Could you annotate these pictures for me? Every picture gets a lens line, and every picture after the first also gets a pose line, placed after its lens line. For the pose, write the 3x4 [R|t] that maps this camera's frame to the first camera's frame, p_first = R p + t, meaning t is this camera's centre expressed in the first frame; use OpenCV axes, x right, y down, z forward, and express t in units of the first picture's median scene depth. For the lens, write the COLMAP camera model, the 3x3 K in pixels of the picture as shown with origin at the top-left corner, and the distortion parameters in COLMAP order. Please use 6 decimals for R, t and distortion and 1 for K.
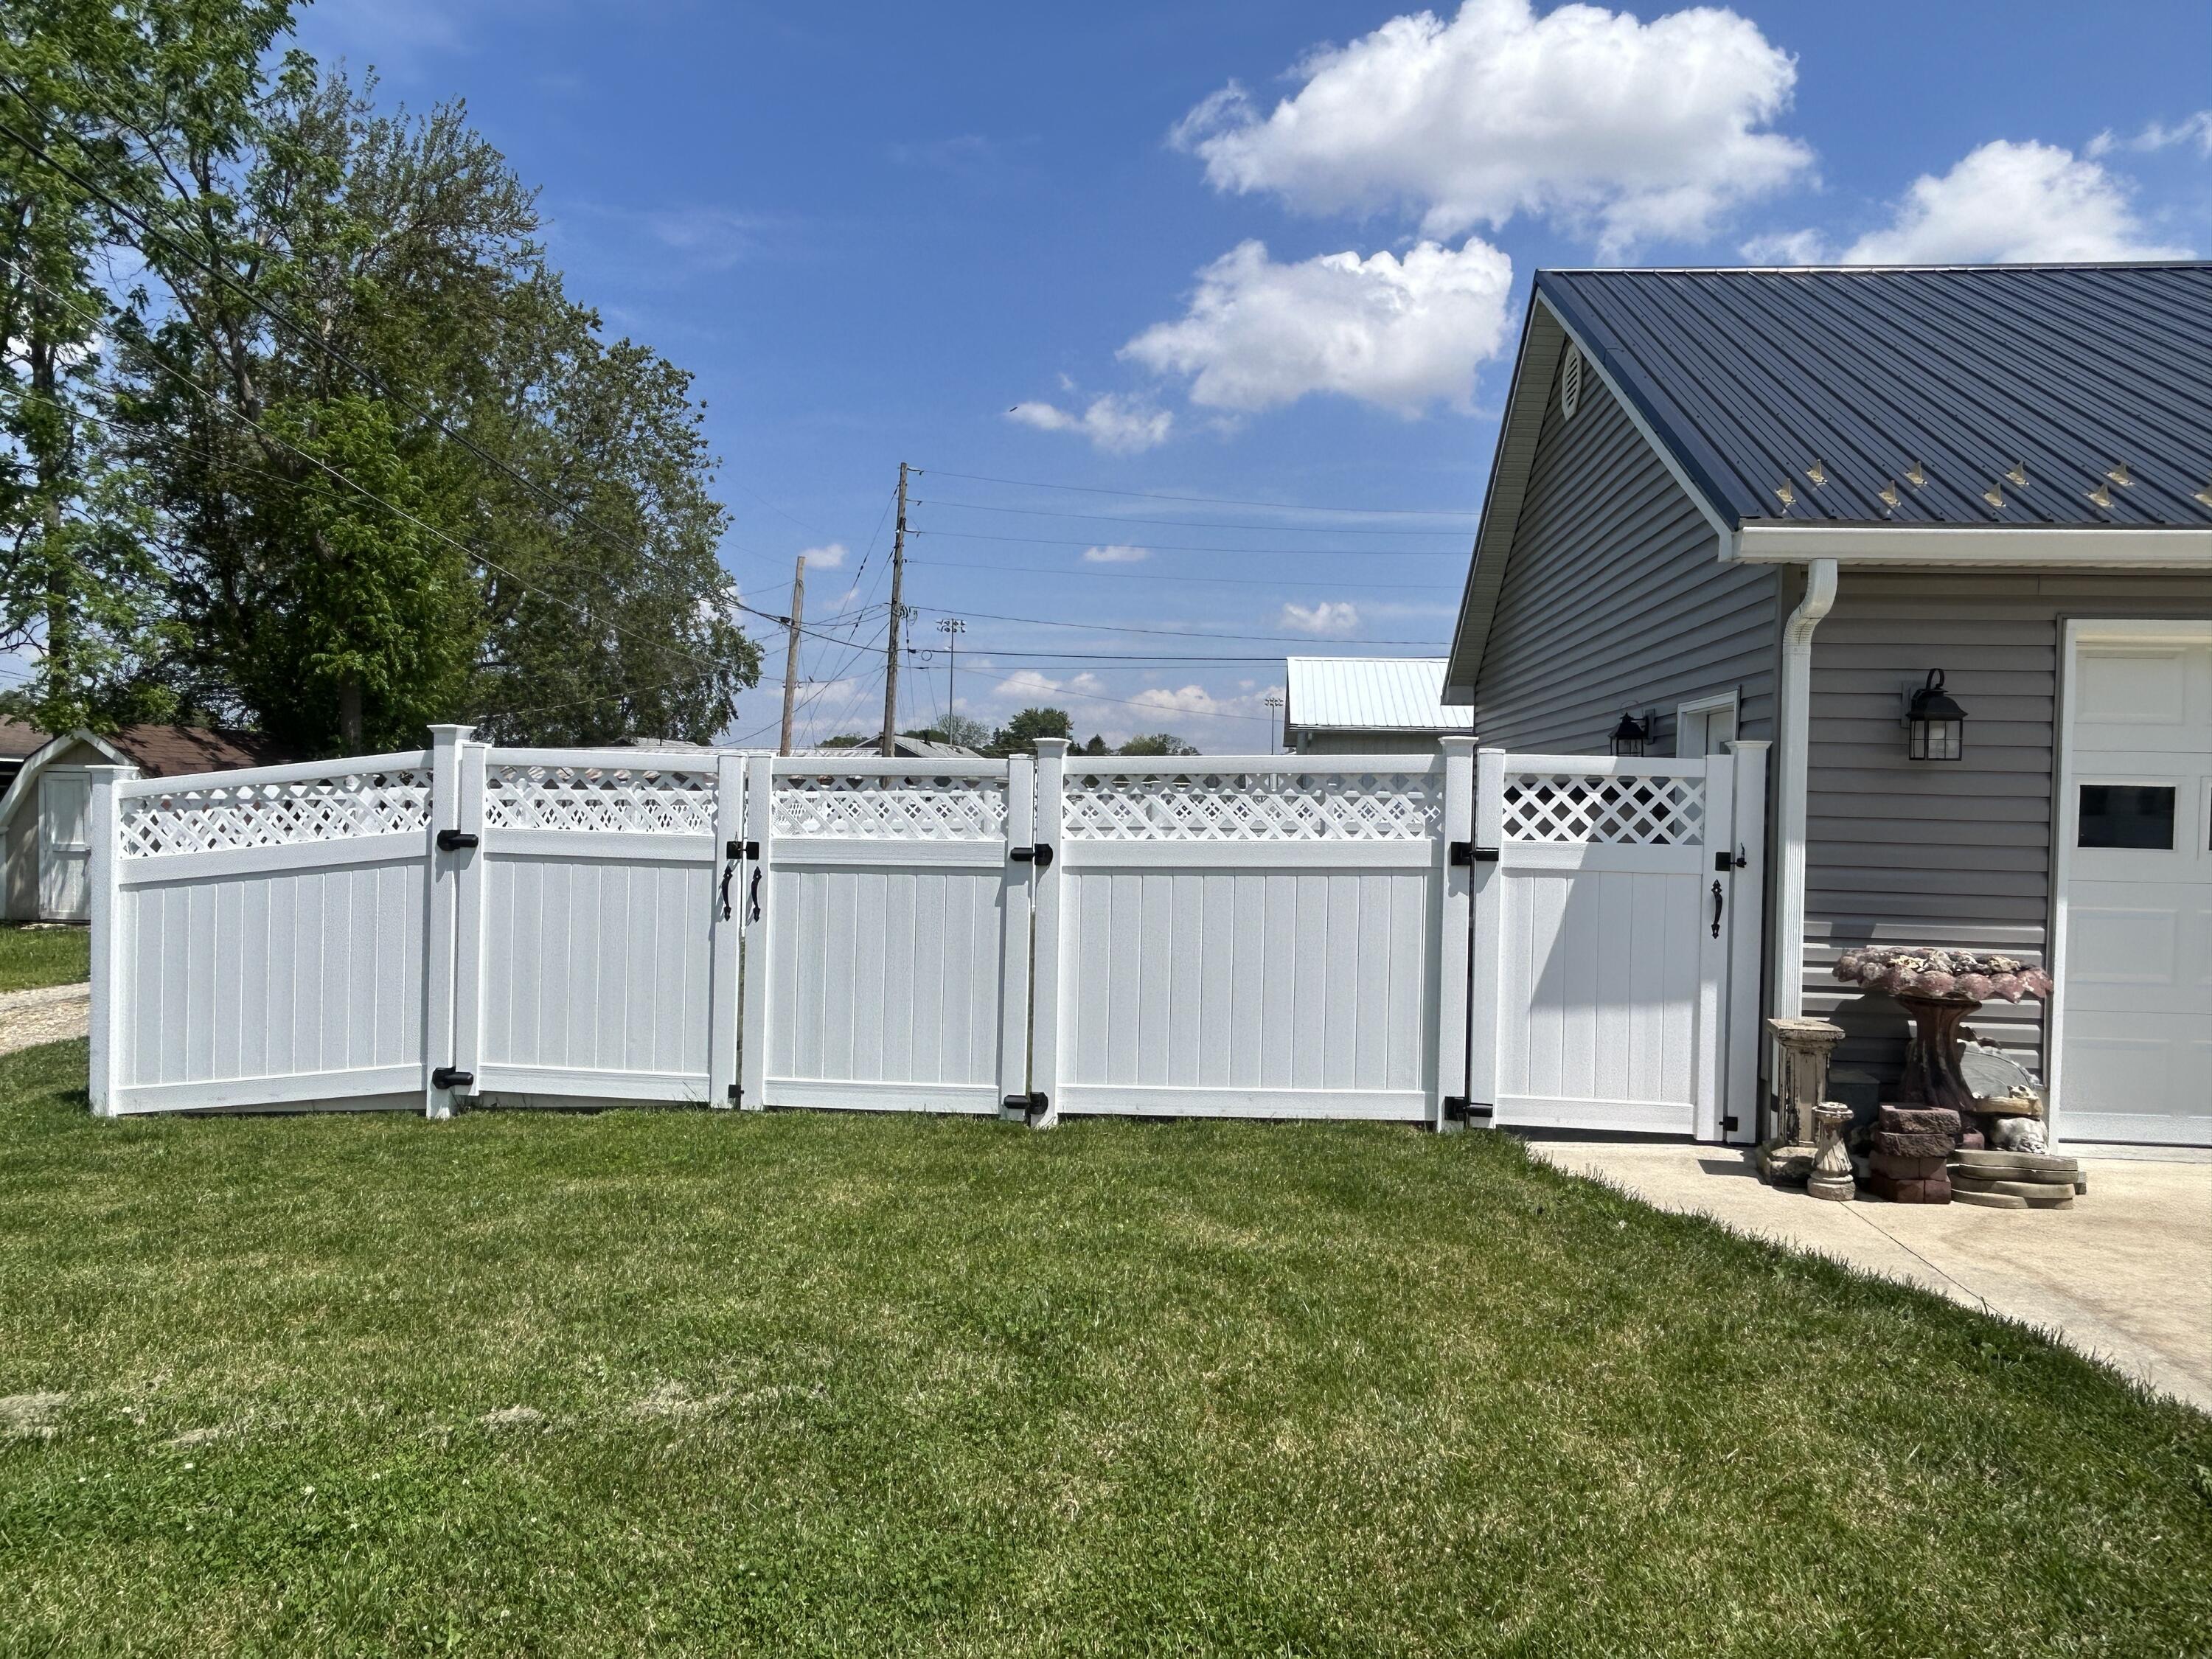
lens RADIAL K [[1428.5, 0, 1116.8], [0, 1428.5, 819.4], [0, 0, 1]] dist [0.004220, 0.000874]
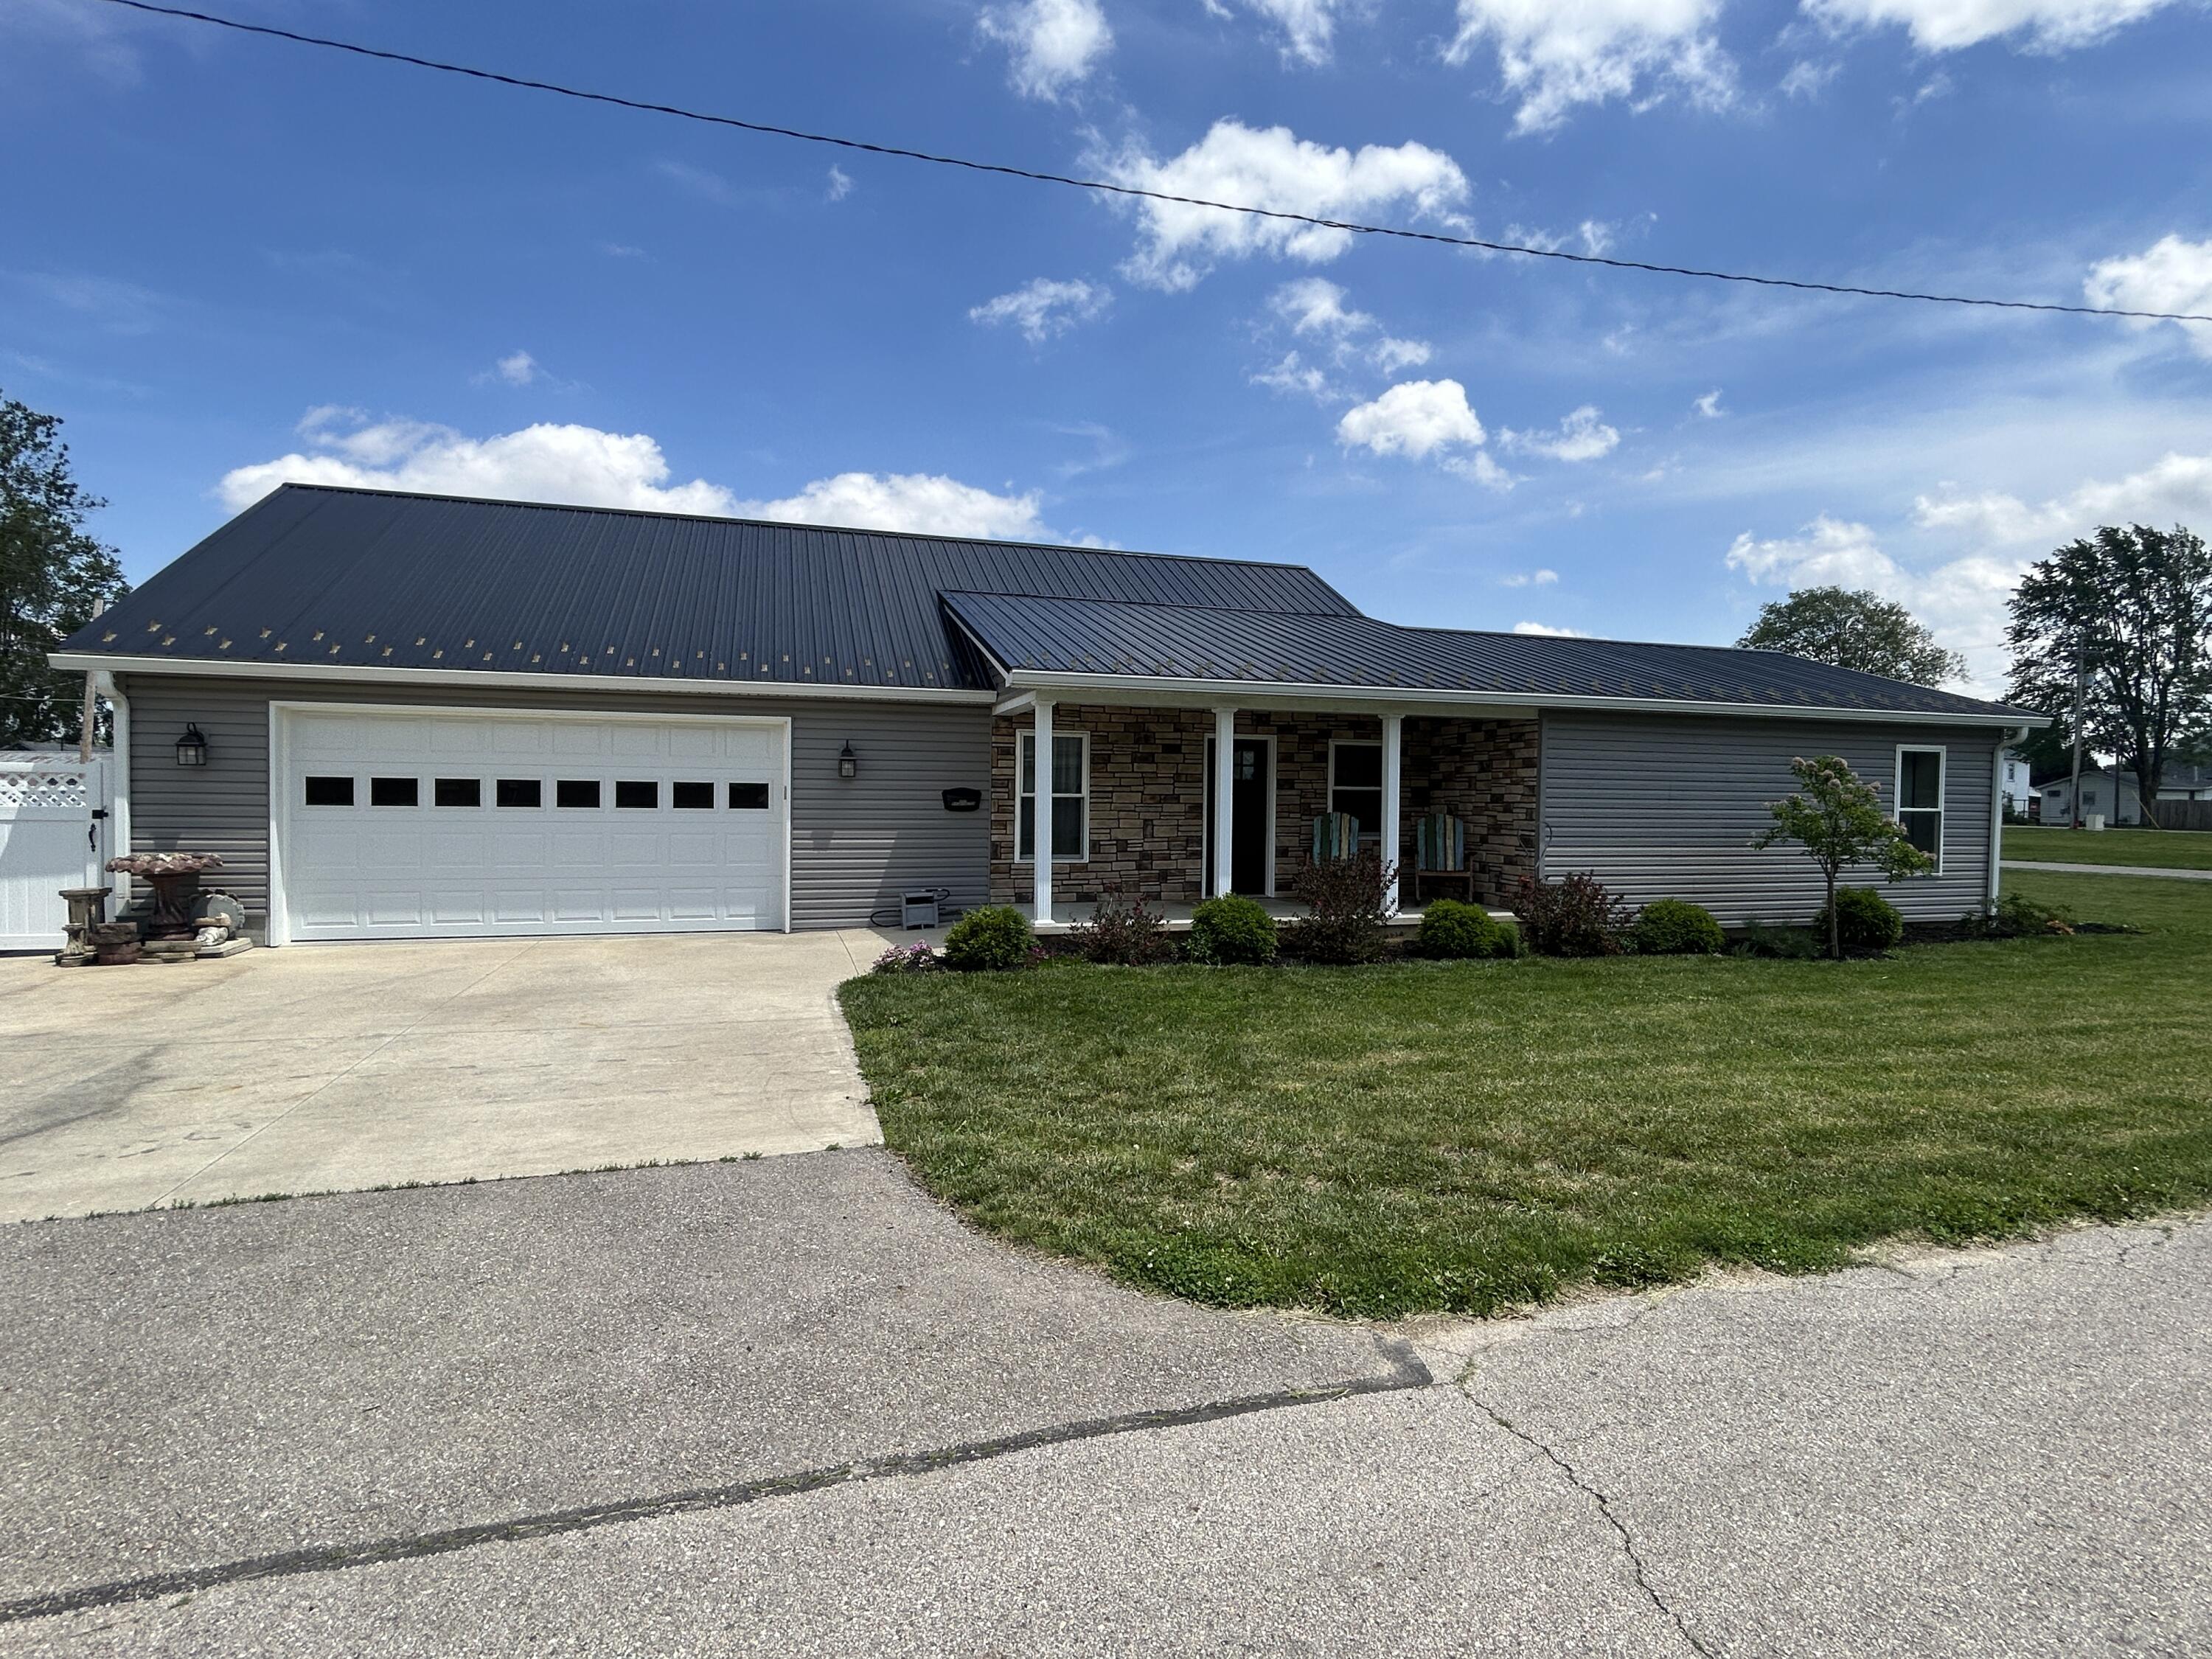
lens RADIAL K [[1066.1, 0, 1106.0], [0, 1066.1, 833.0], [0, 0, 1]] dist [-0.000381, -0.000009]
pose [[0.924947, -0.022644, 0.379420, 1.119337], [0.012999, 0.999524, 0.027965, 0.030836], [-0.379873, -0.020934, 0.924802, -0.912190]]
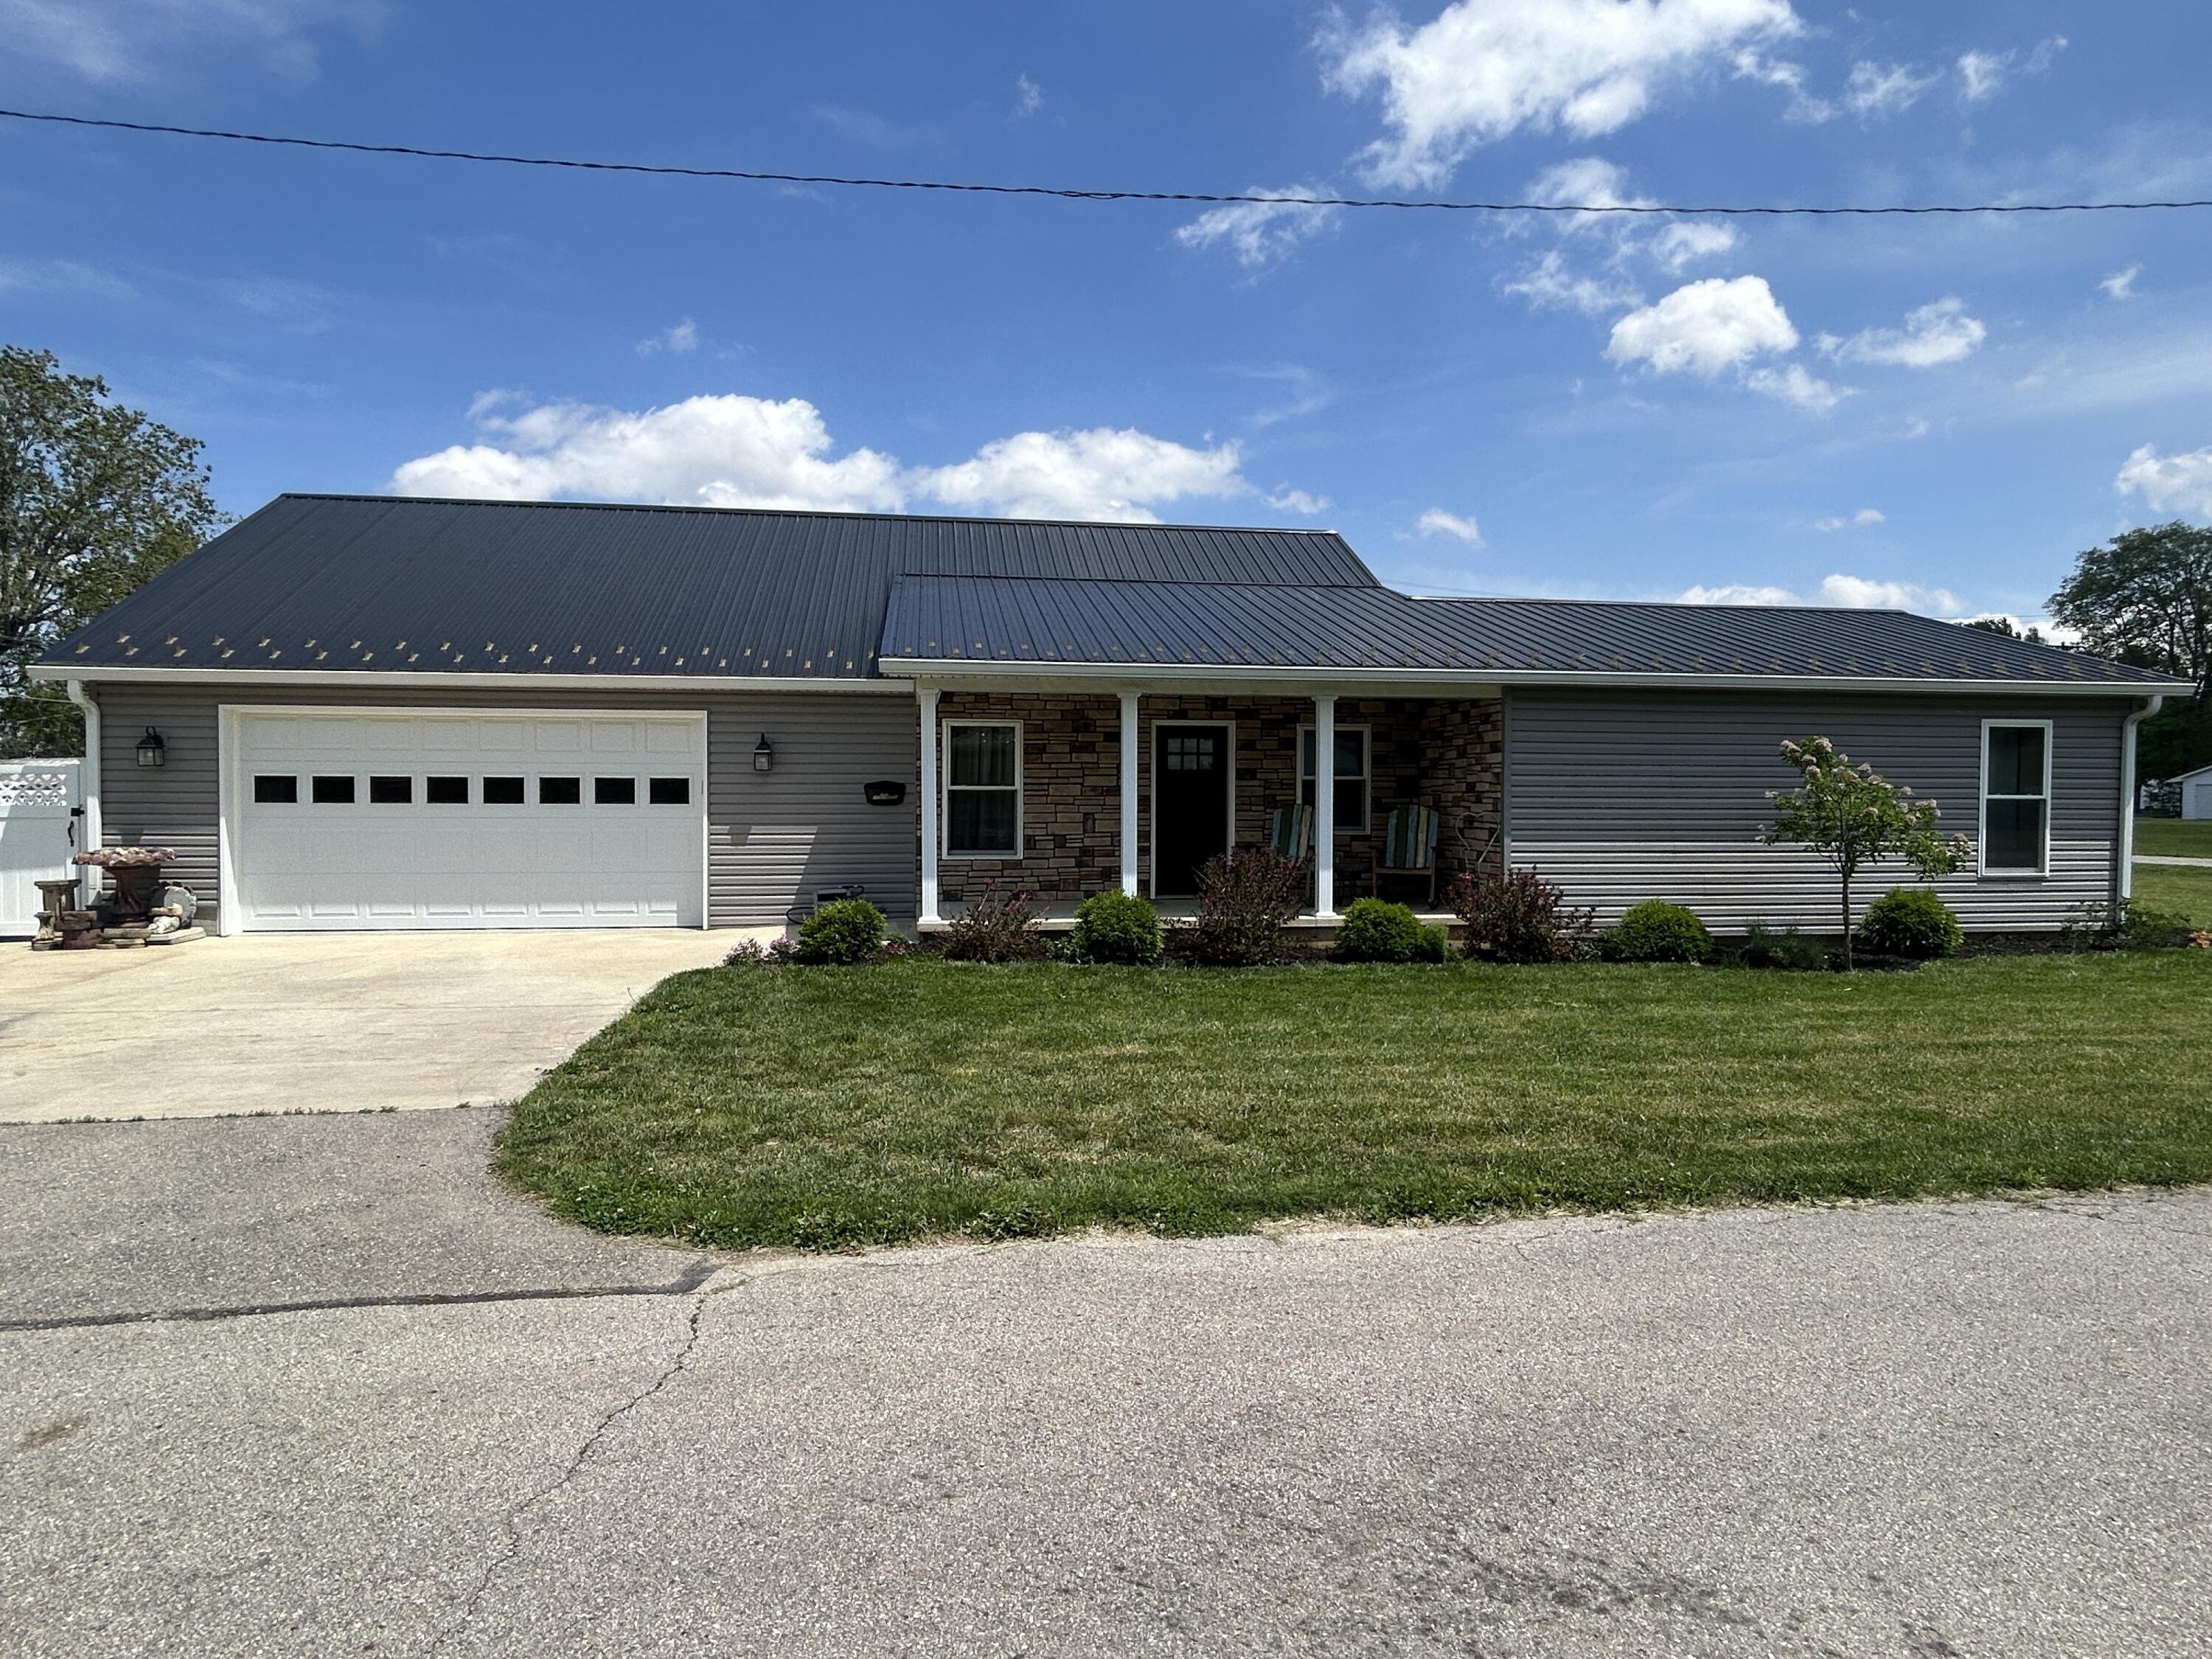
lens RADIAL K [[1214.0, 0, 1111.3], [0, 1214.0, 829.8], [0, 0, 1]] dist [-0.003857, -0.000116]
pose [[0.971422, -0.023772, 0.236165, 1.466603], [0.019641, 0.999610, 0.019829, 0.048819], [-0.236544, -0.014624, 0.971511, -1.152483]]
